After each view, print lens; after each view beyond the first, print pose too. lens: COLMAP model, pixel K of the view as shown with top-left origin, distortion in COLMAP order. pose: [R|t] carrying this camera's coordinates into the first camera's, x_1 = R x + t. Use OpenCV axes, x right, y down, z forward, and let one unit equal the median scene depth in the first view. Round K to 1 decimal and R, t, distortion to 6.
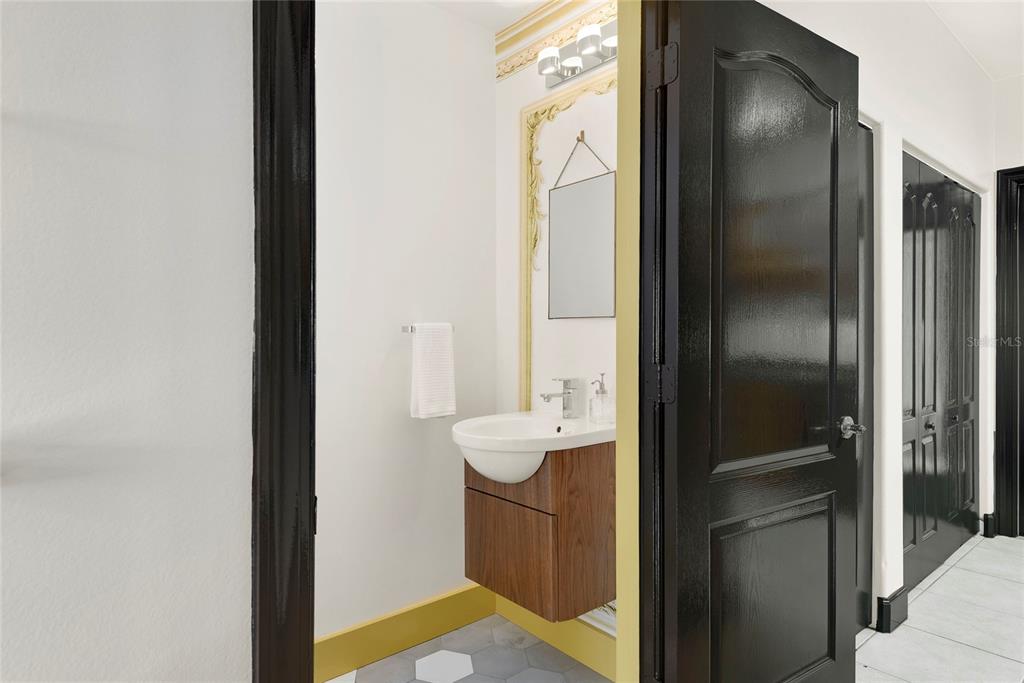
lens RADIAL K [[584.2, 0, 512.7], [0, 584.2, 339.0], [0, 0, 1]] dist [0.015782, -0.005807]
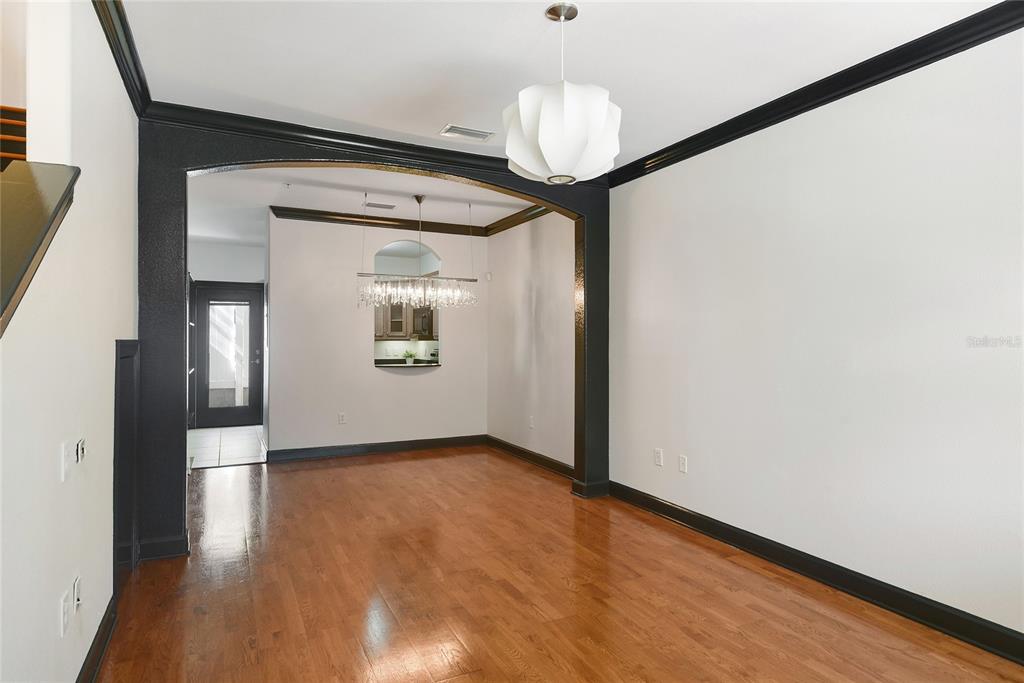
lens RADIAL K [[584.2, 0, 526.7], [0, 584.2, 338.3], [0, 0, 1]] dist [0.015782, -0.005807]
pose [[0.227899, 0.003424, 0.973679, -1.234204], [0.002246, 0.999989, -0.004042, -0.030942], [-0.973682, 0.003108, 0.227889, -0.918623]]
